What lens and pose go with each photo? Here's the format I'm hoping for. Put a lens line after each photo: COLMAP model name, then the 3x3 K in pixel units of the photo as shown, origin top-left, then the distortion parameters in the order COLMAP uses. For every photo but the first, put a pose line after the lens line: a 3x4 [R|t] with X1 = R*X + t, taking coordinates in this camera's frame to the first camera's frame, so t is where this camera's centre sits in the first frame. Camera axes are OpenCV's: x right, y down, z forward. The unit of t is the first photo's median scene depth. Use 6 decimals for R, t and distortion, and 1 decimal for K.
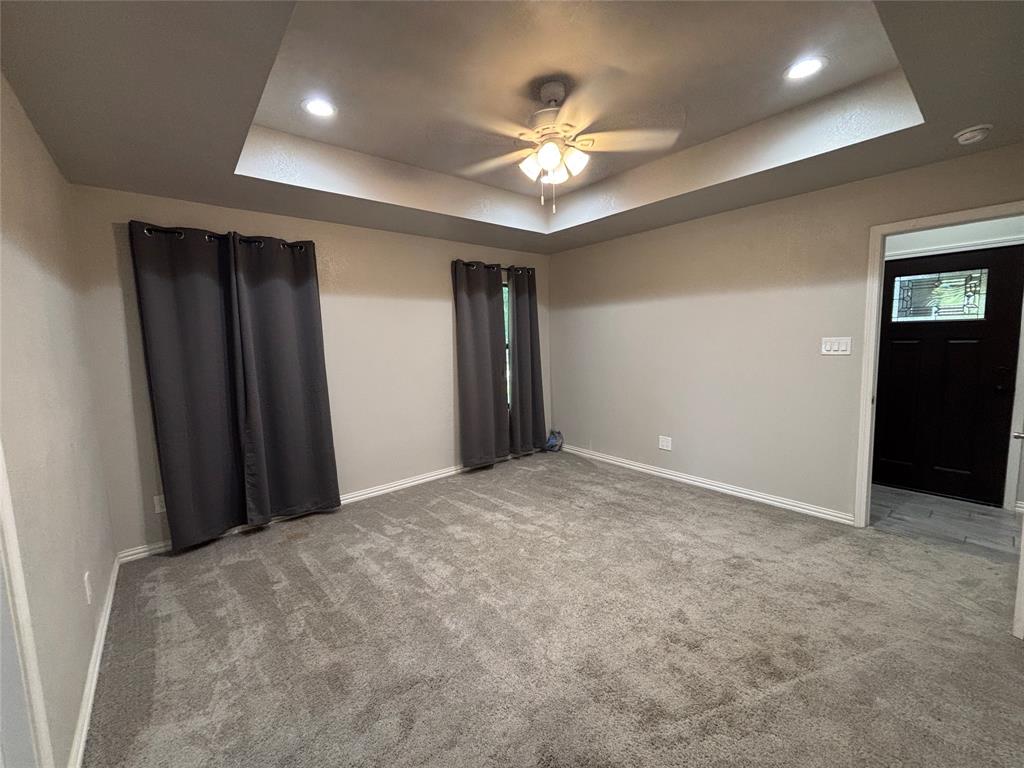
lens RADIAL K [[416.7, 0, 509.9], [0, 416.7, 381.9], [0, 0, 1]] dist [0.008796, -0.002990]
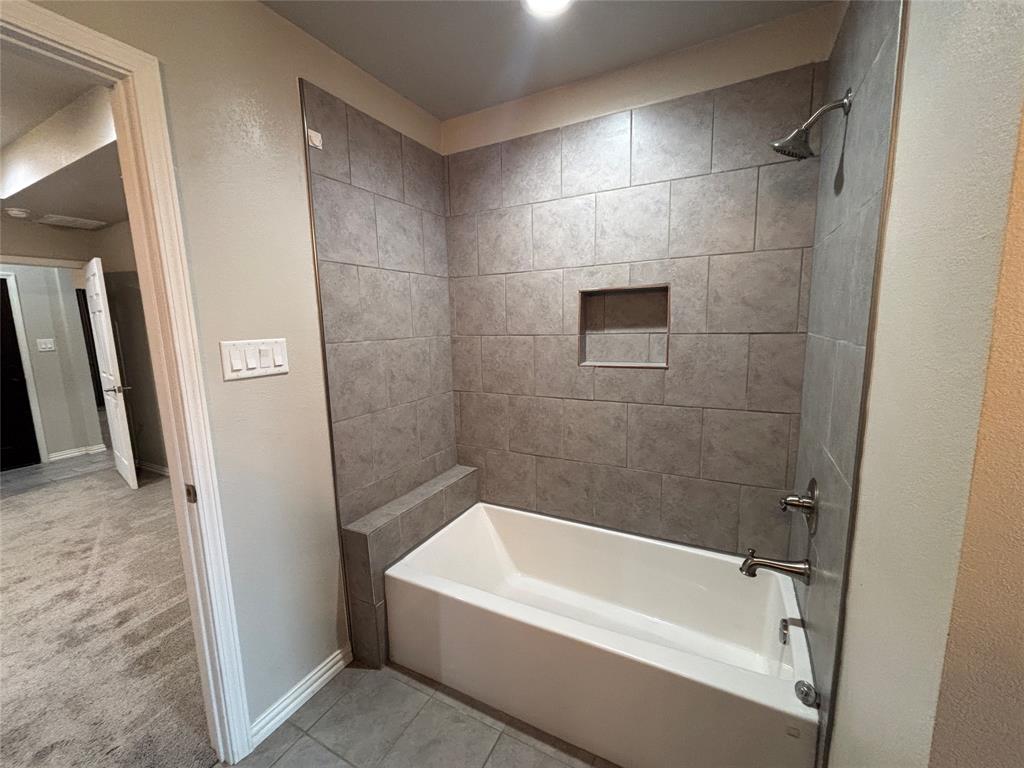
lens RADIAL K [[416.7, 0, 509.9], [0, 416.7, 381.9], [0, 0, 1]] dist [0.008796, -0.002990]
pose [[-0.379409, -0.090374, 0.920805, -1.354752], [0.120926, 0.981838, 0.146190, 0.018129], [-0.917293, 0.166815, -0.361590, -0.027468]]
